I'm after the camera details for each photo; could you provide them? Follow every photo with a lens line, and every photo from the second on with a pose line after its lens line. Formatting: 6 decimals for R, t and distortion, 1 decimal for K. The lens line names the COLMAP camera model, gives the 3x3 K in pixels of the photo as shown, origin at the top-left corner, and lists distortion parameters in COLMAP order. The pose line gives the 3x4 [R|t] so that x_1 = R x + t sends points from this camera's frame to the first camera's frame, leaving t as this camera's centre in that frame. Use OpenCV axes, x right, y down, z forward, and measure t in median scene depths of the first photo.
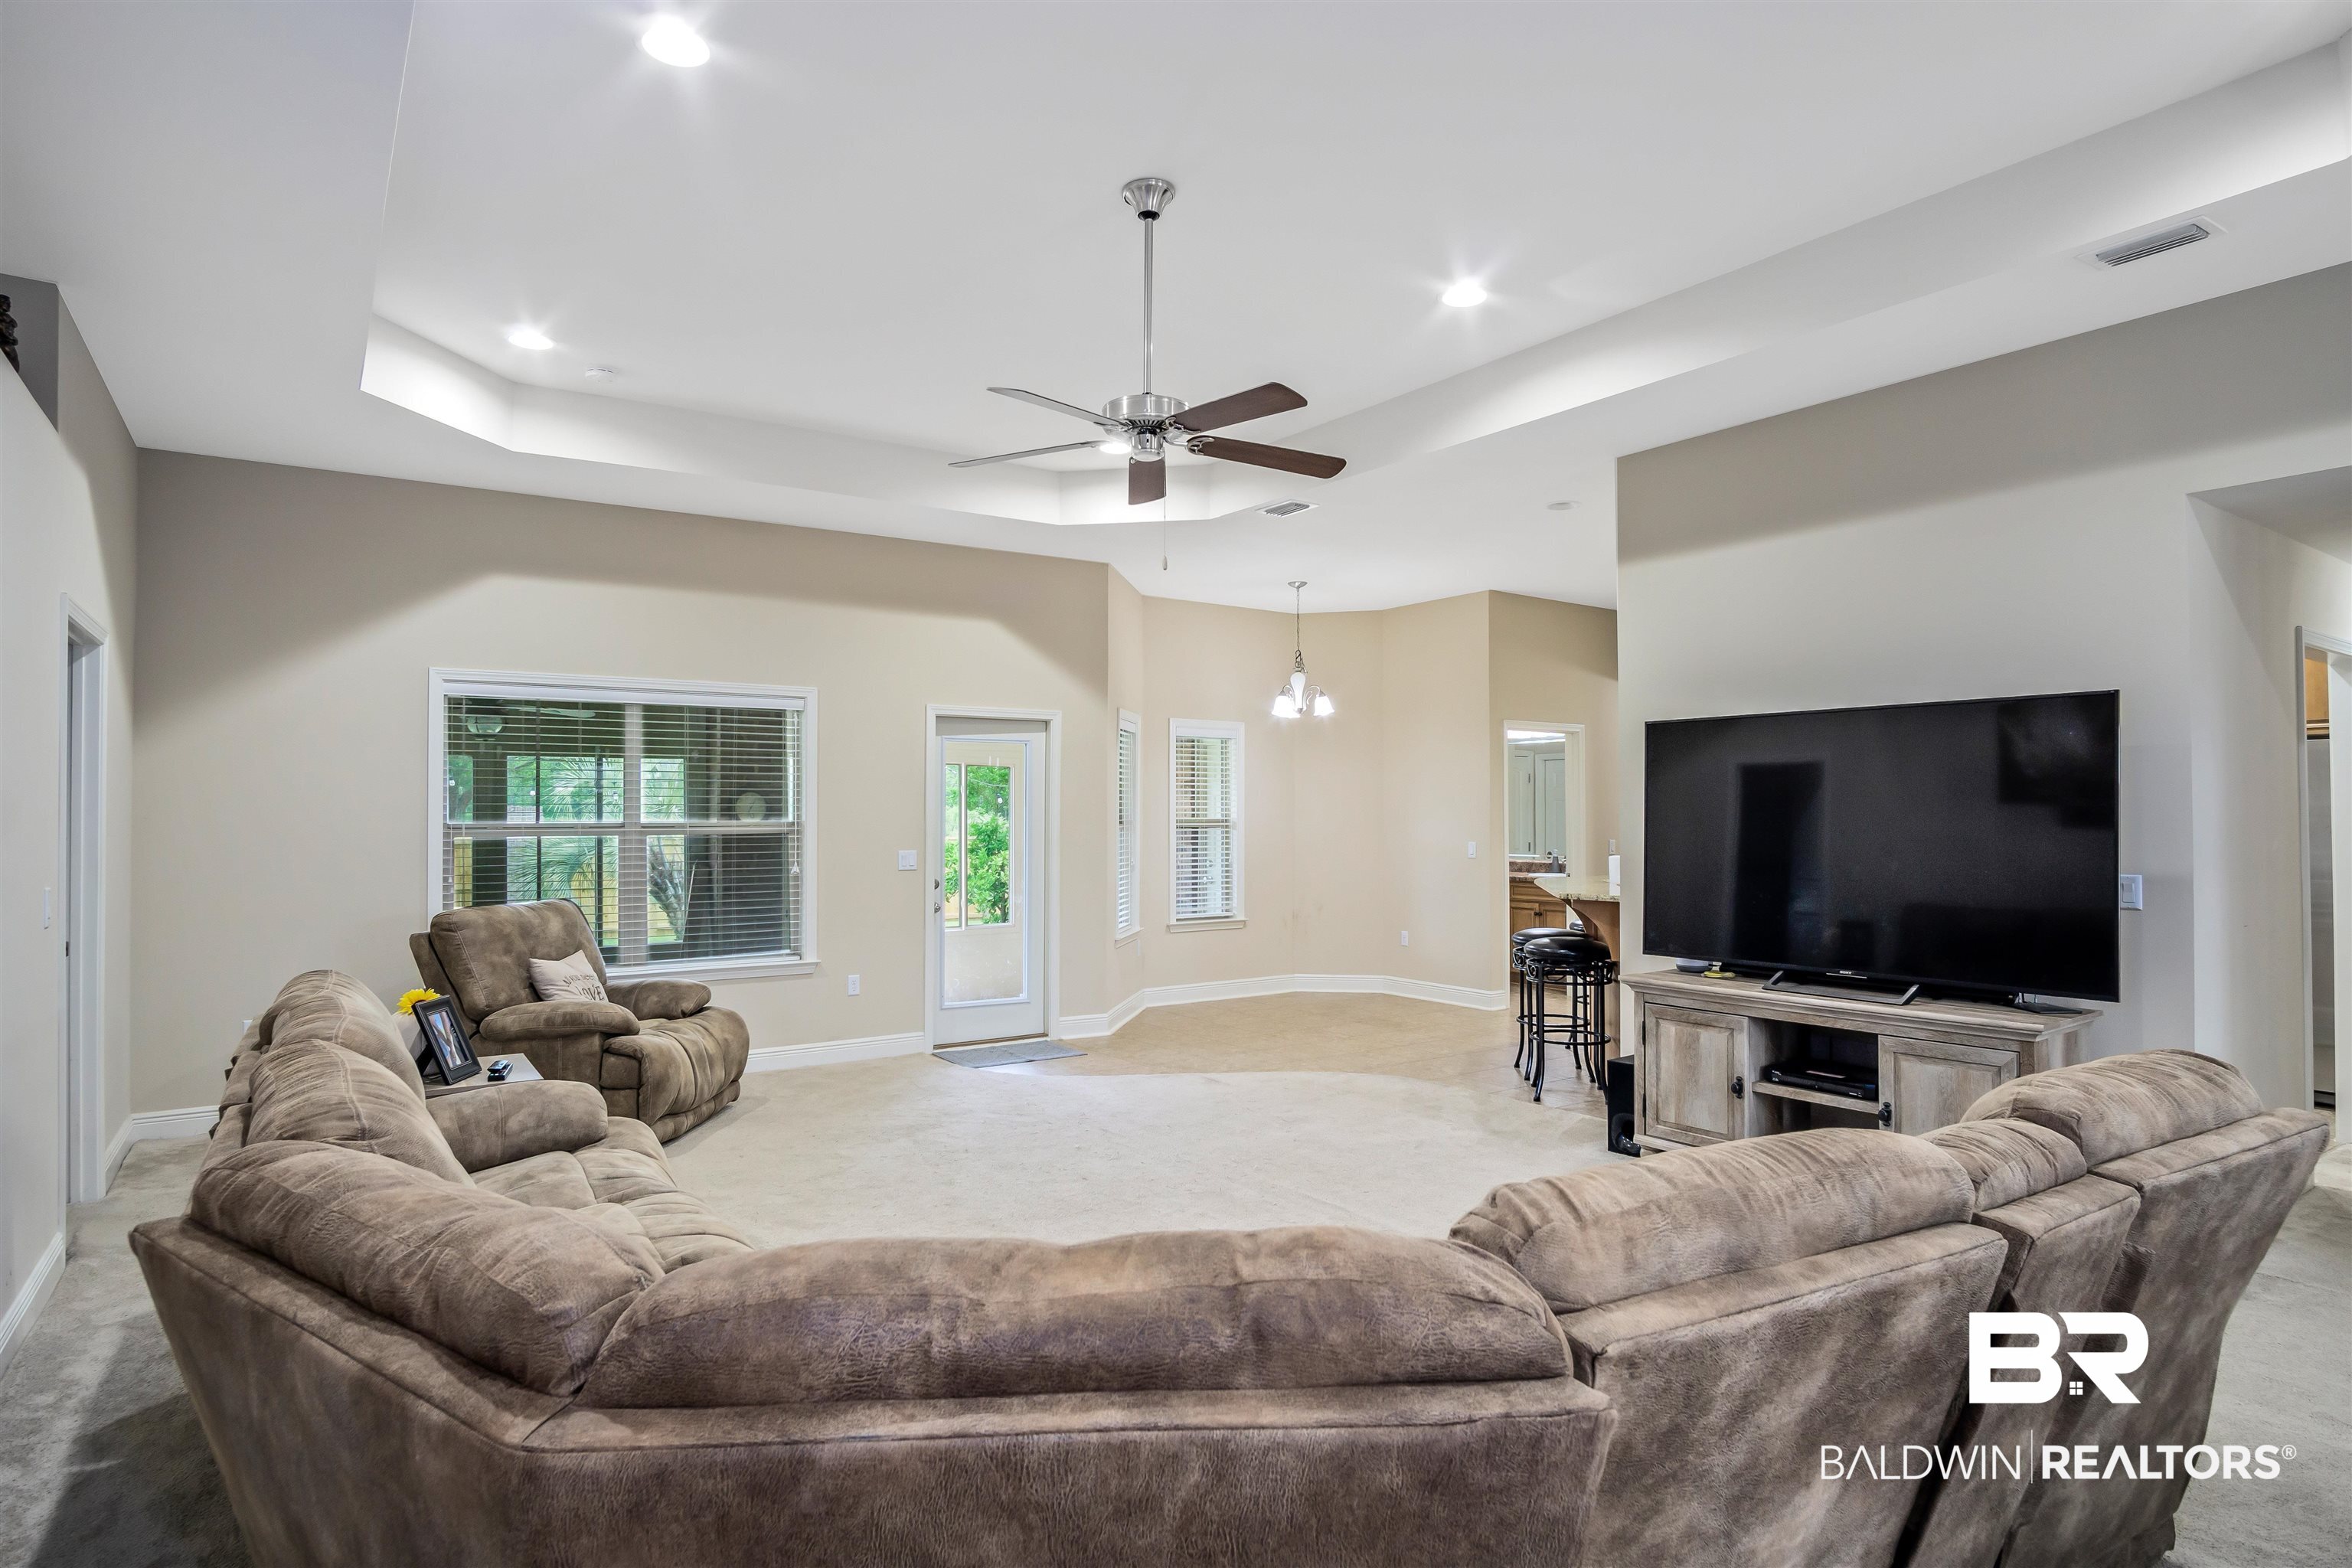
lens RADIAL K [[1271.5, 0, 1160.9], [0, 1271.5, 797.5], [0, 0, 1]] dist [-0.018646, 0.006507]
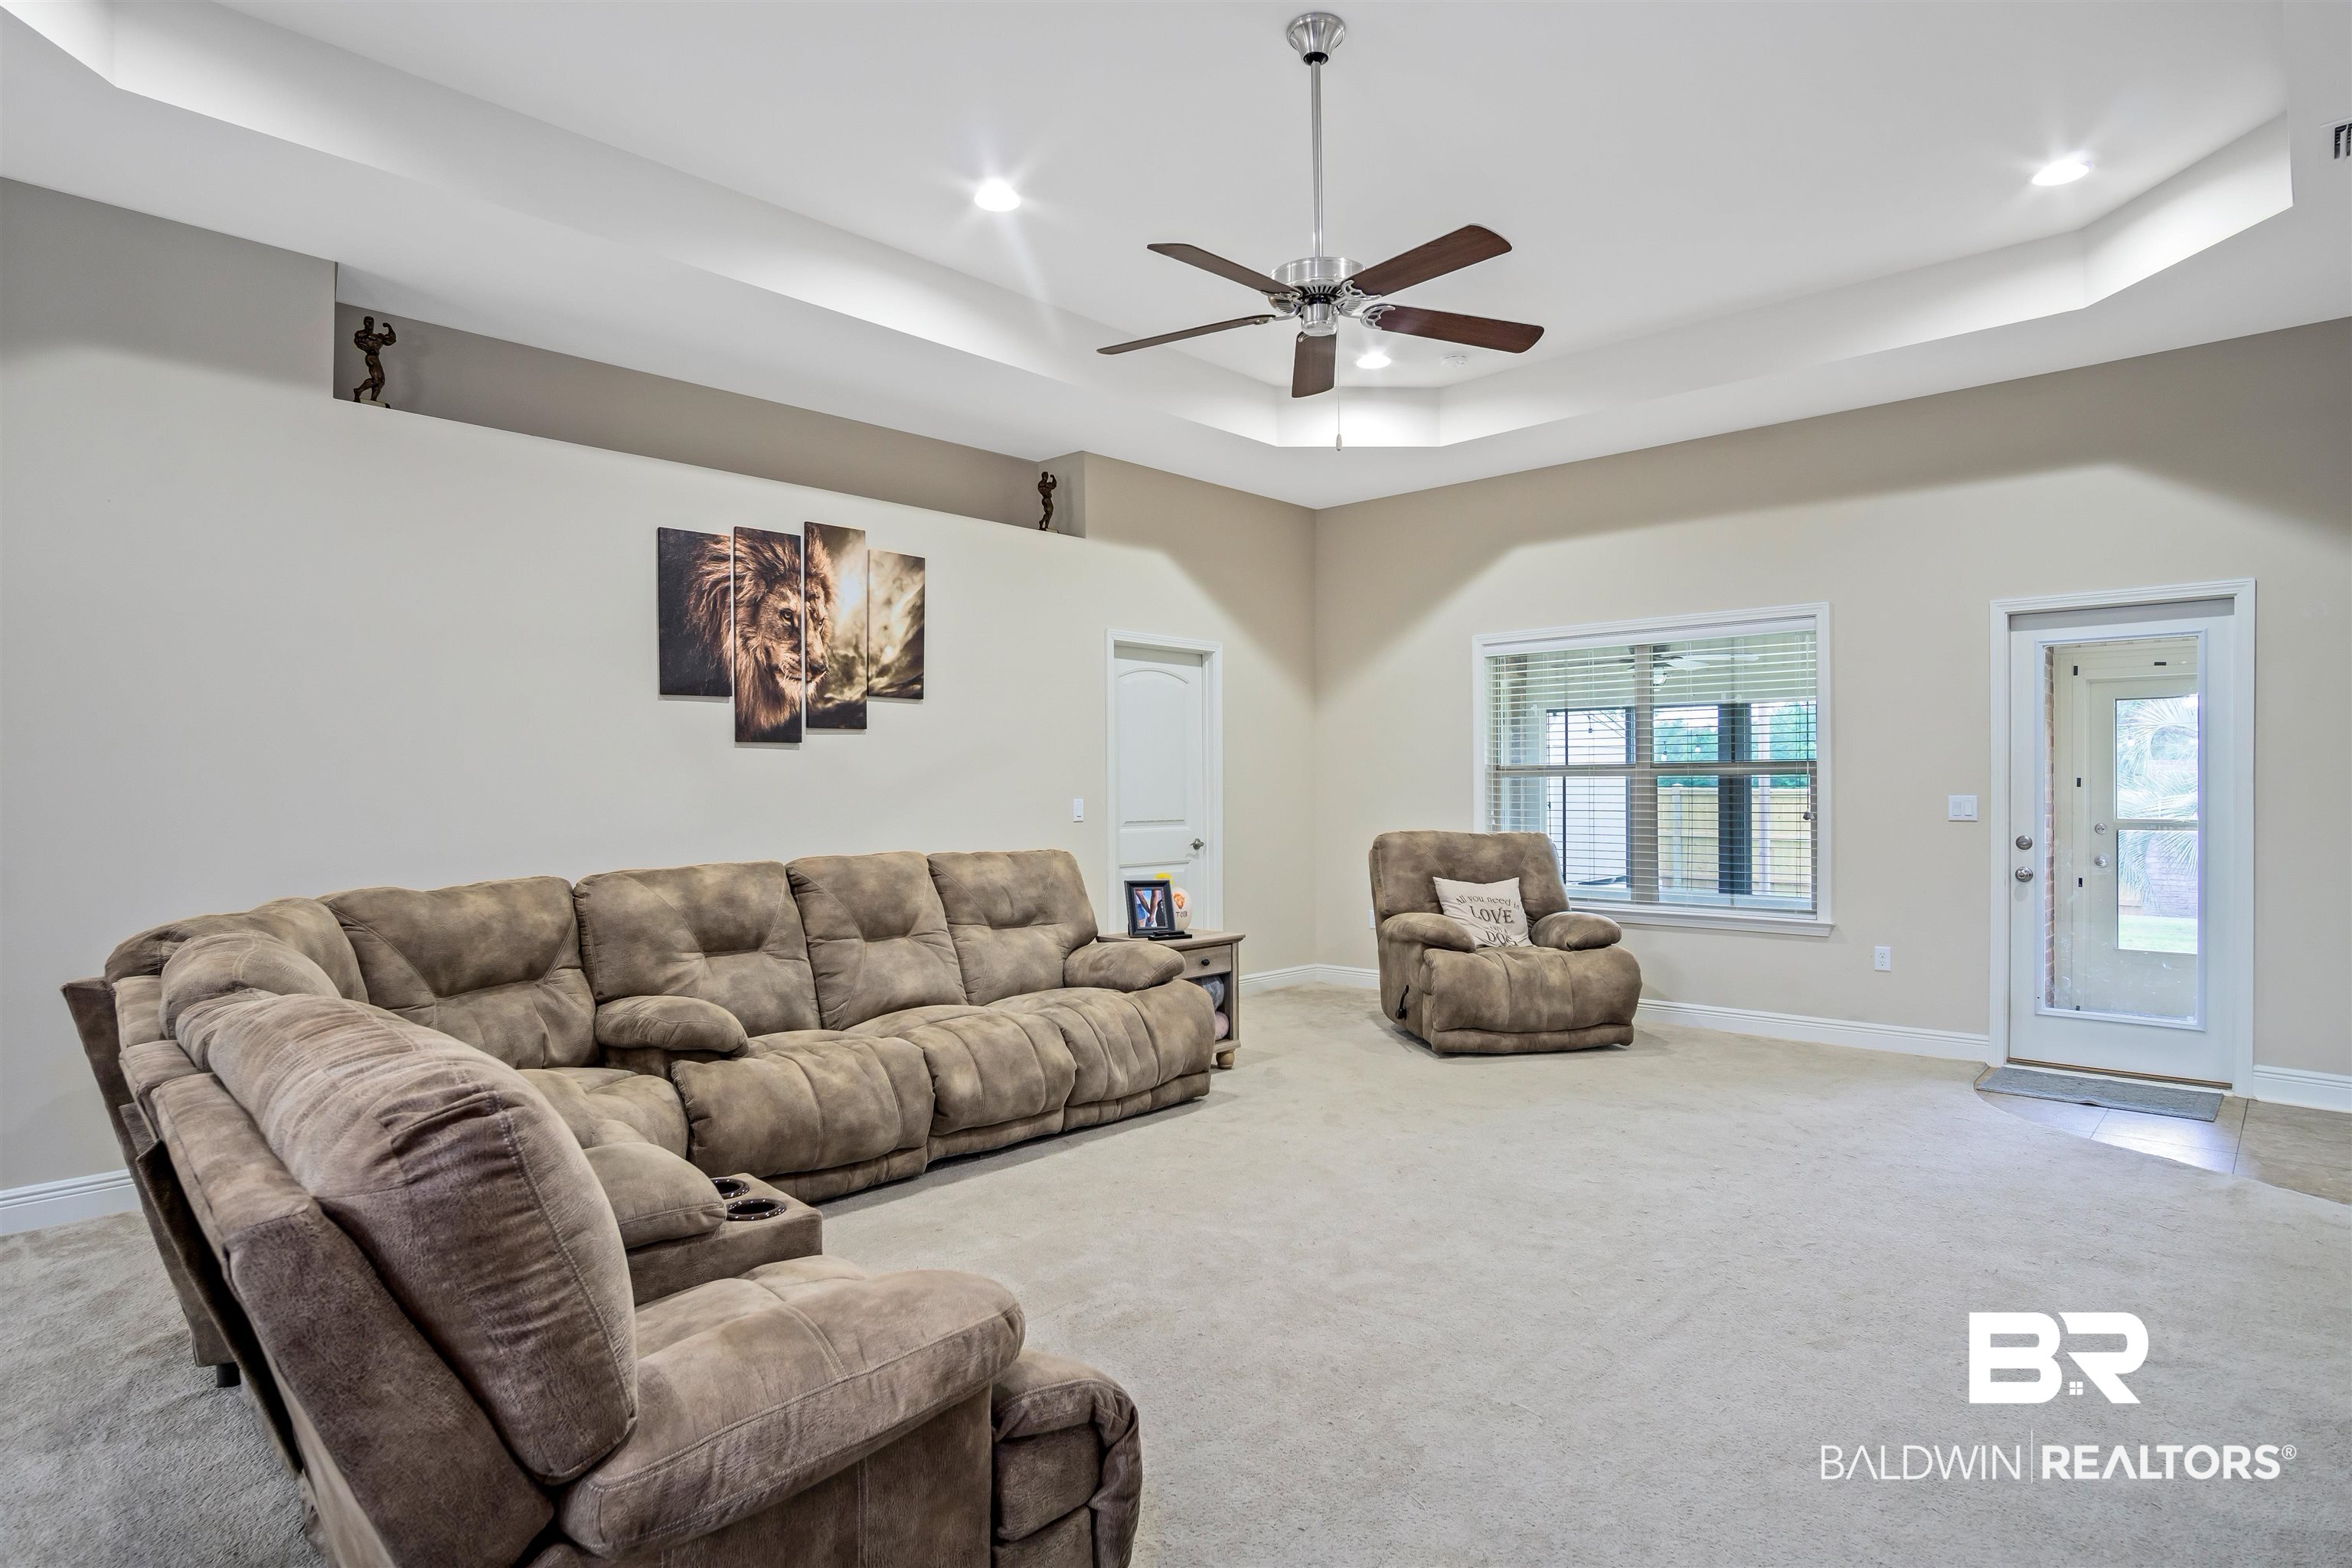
lens RADIAL K [[1271.5, 0, 1160.0], [0, 1271.5, 785.5], [0, 0, 1]] dist [-0.018646, 0.006507]
pose [[0.239081, 0.001238, -0.970999, 0.548101], [0.015528, 0.999866, 0.005098, 0.030970], [0.970876, -0.016296, 0.239029, 0.447478]]
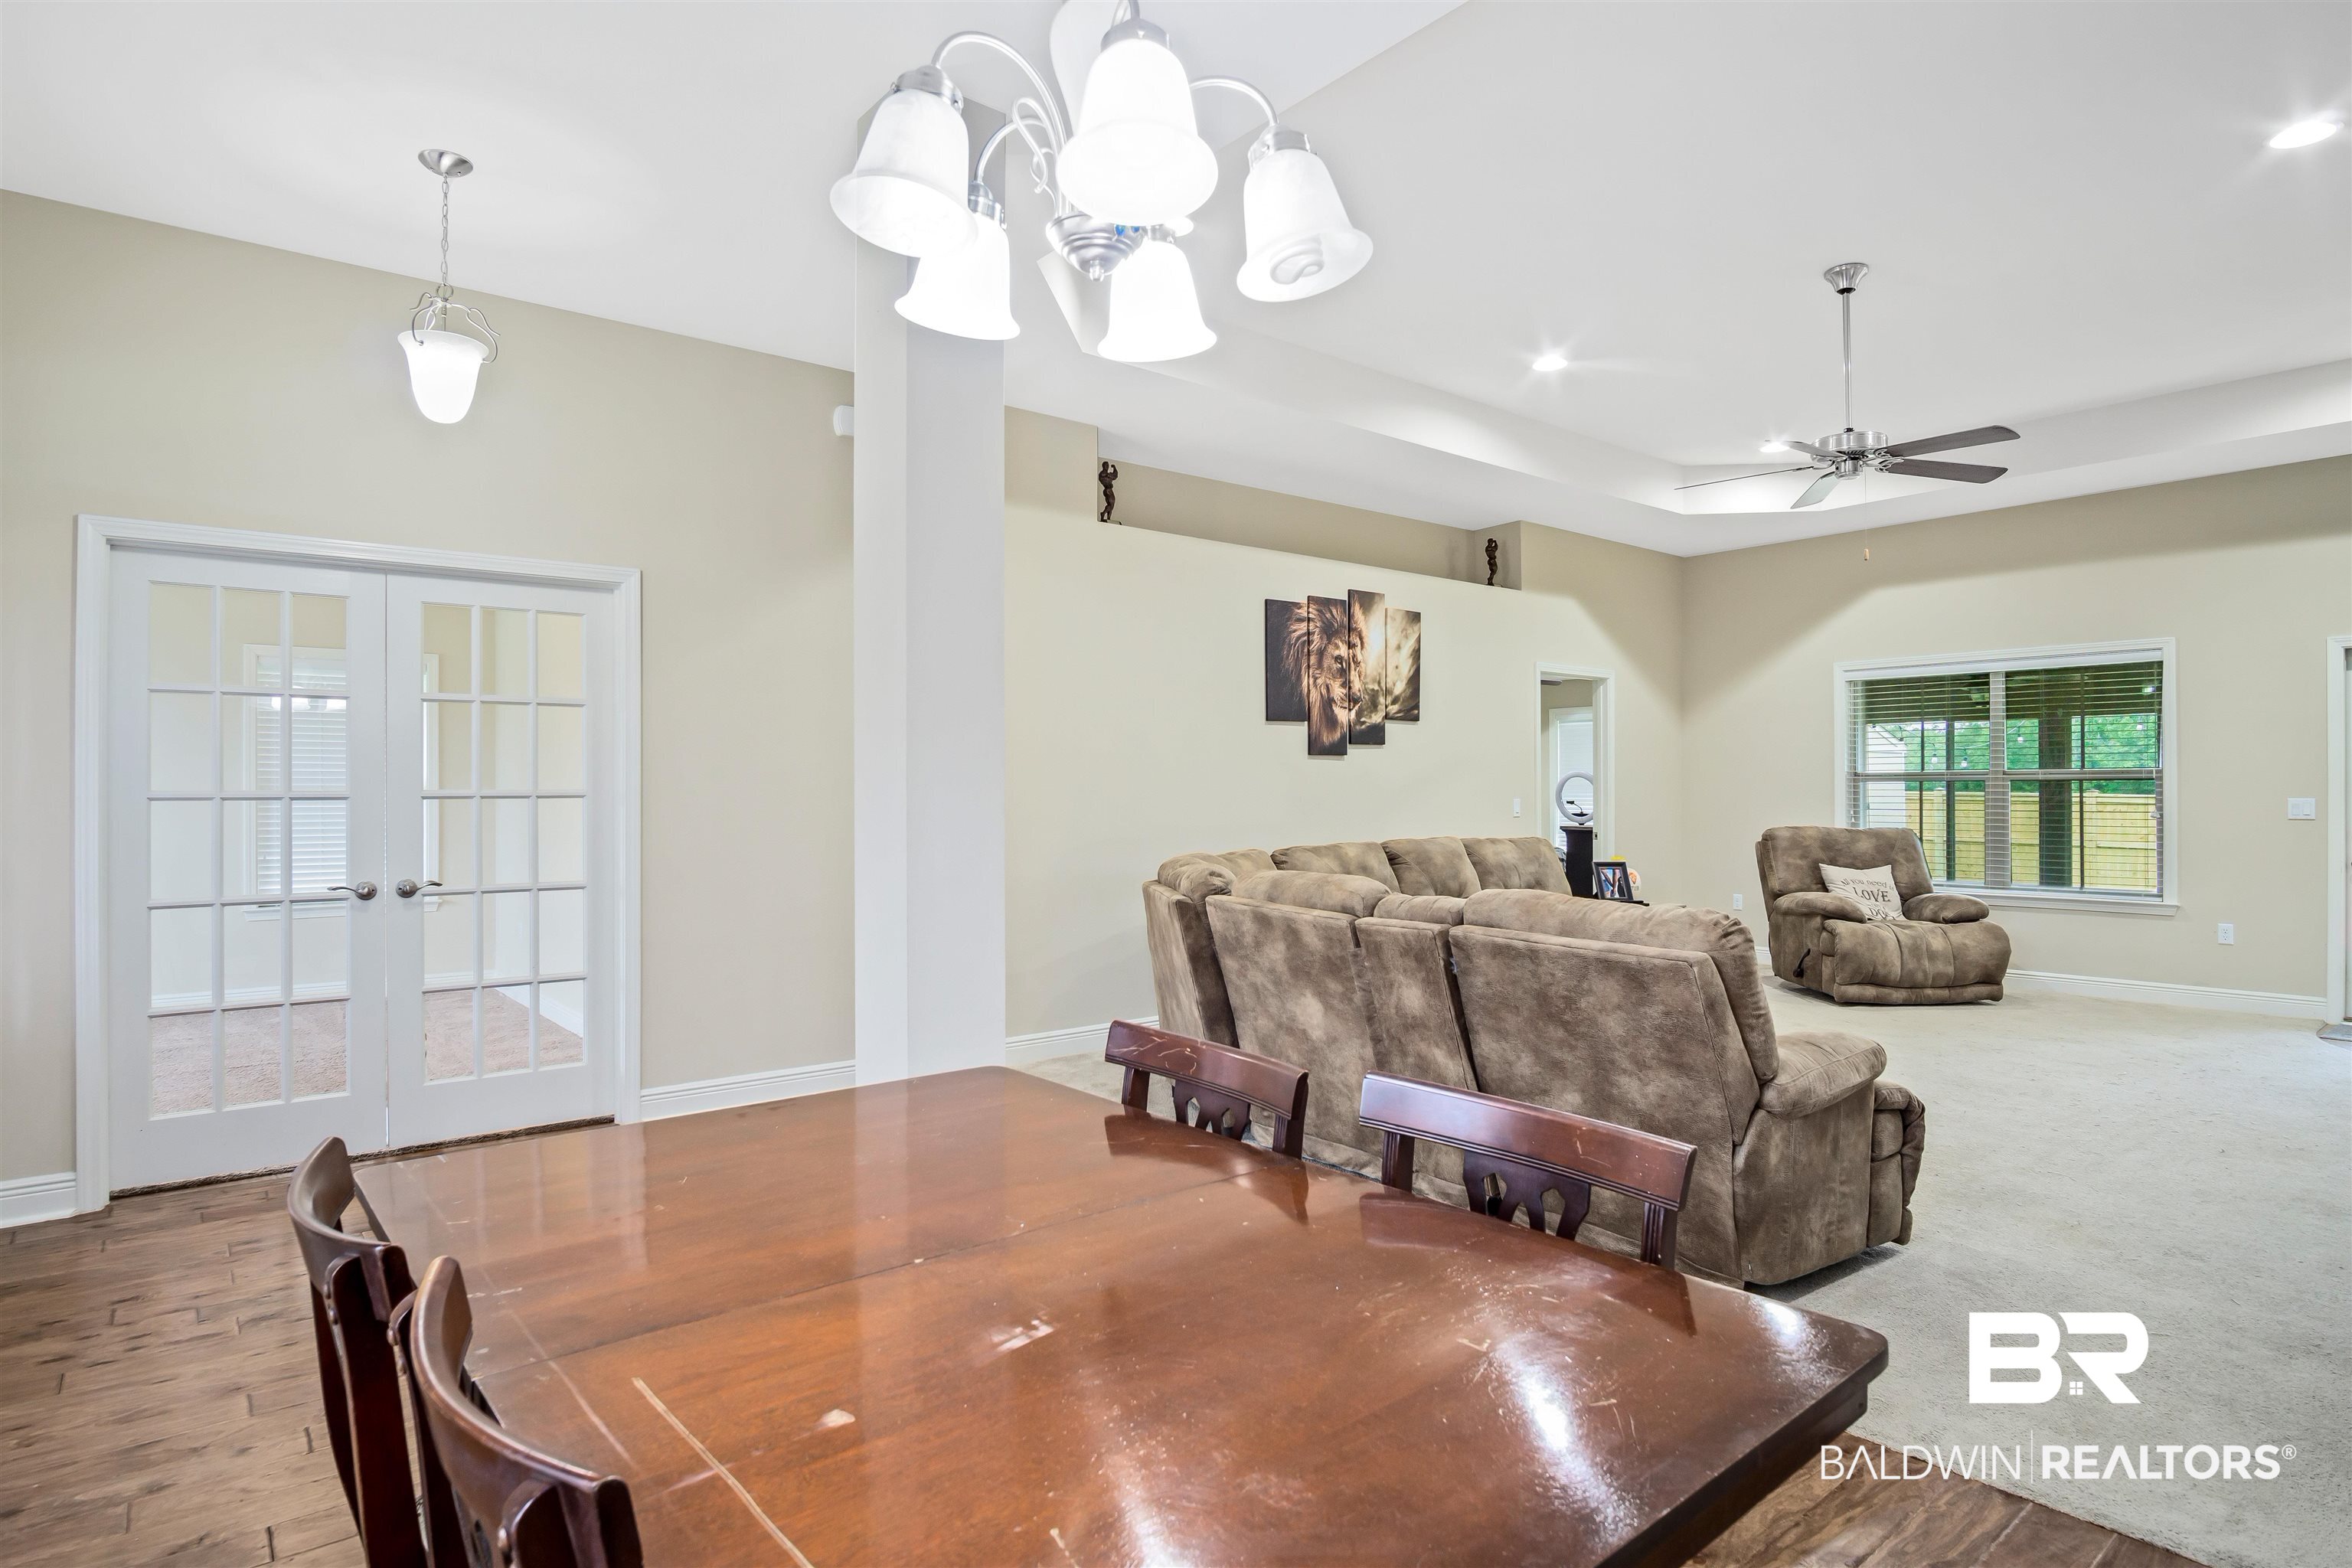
lens RADIAL K [[1271.5, 0, 1168.7], [0, 1271.5, 784.2], [0, 0, 1]] dist [-0.018646, 0.006507]
pose [[0.109609, -0.000431, -0.993975, 0.798803], [0.012510, 0.999921, 0.000946, 0.025208], [0.993896, -0.012539, 0.109606, 0.103863]]
